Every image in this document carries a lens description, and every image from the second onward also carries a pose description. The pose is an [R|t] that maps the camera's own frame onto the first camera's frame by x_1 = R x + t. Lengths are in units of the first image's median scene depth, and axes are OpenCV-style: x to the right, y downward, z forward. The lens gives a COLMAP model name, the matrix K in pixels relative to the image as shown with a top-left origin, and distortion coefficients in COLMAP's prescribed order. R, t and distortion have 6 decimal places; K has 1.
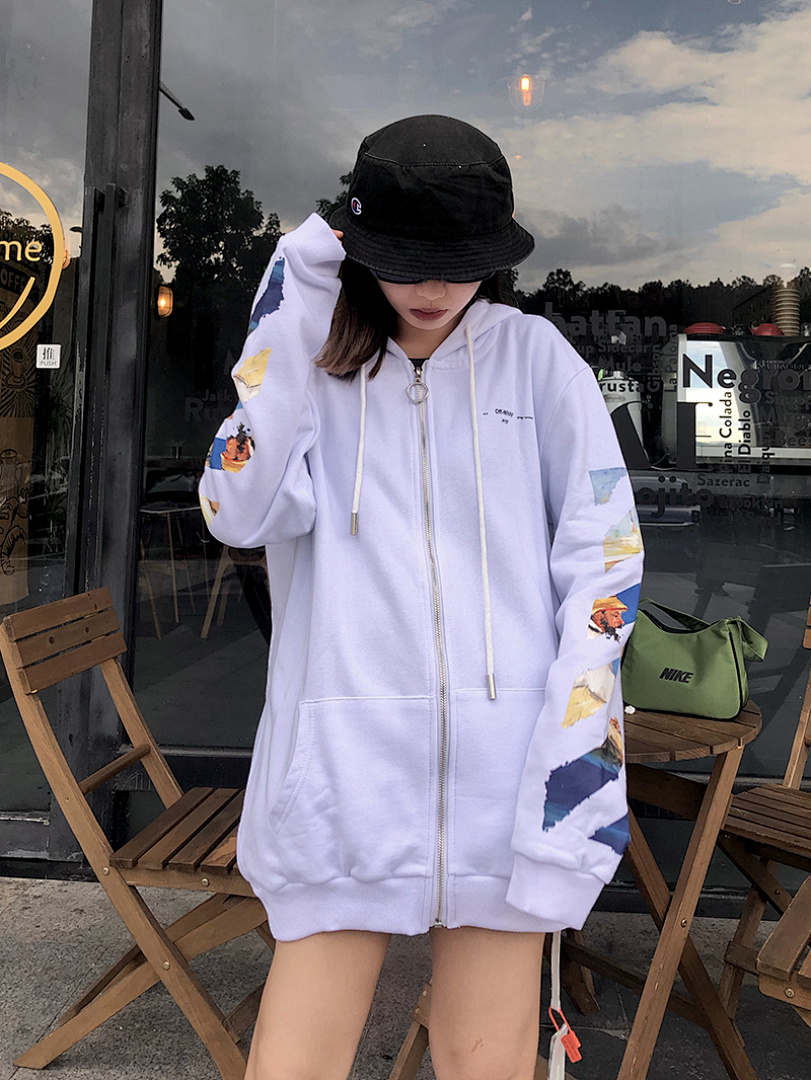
lens RADIAL K [[1064.2, 0, 414.2], [0, 1064.2, 384.5], [0, 0, 1]] dist [-0.001211, 0.015150]
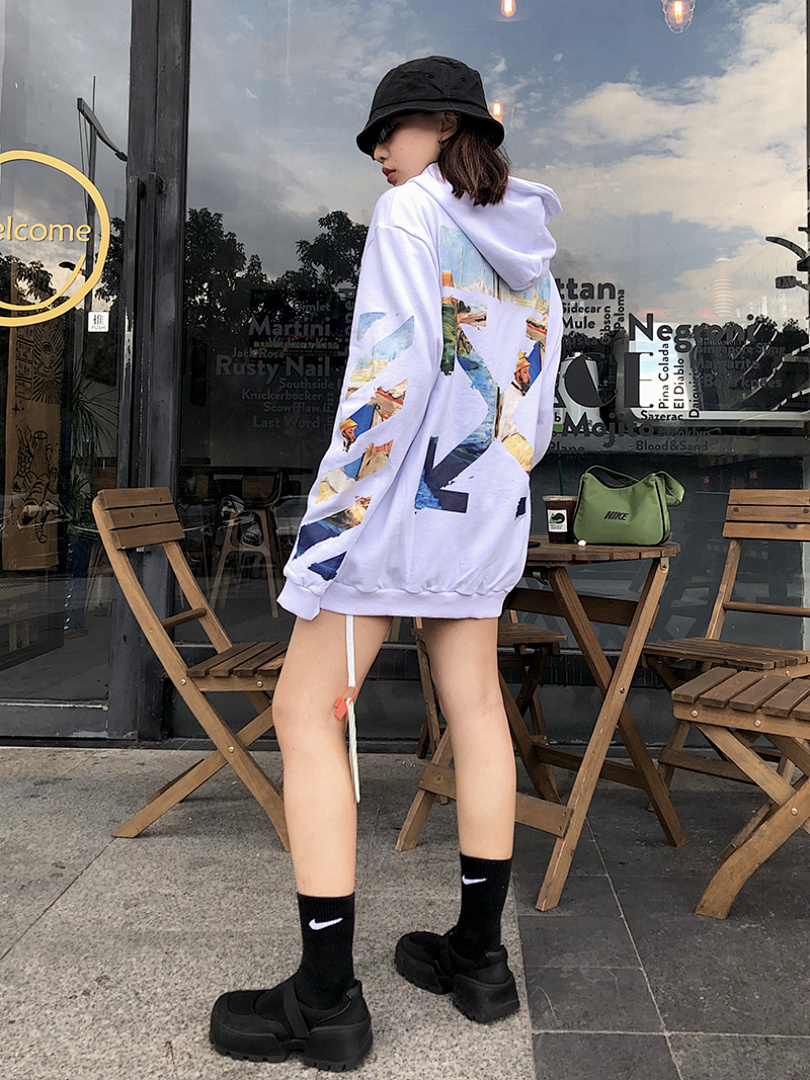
lens RADIAL K [[1048.1, 0, 432.5], [0, 1048.1, 449.9], [0, 0, 1]] dist [0.009889, 0.015311]
pose [[0.999038, -0.010368, 0.042619, -0.025527], [0.009692, 0.999824, 0.016041, 0.107265], [-0.042778, -0.015612, 0.998963, -0.195197]]
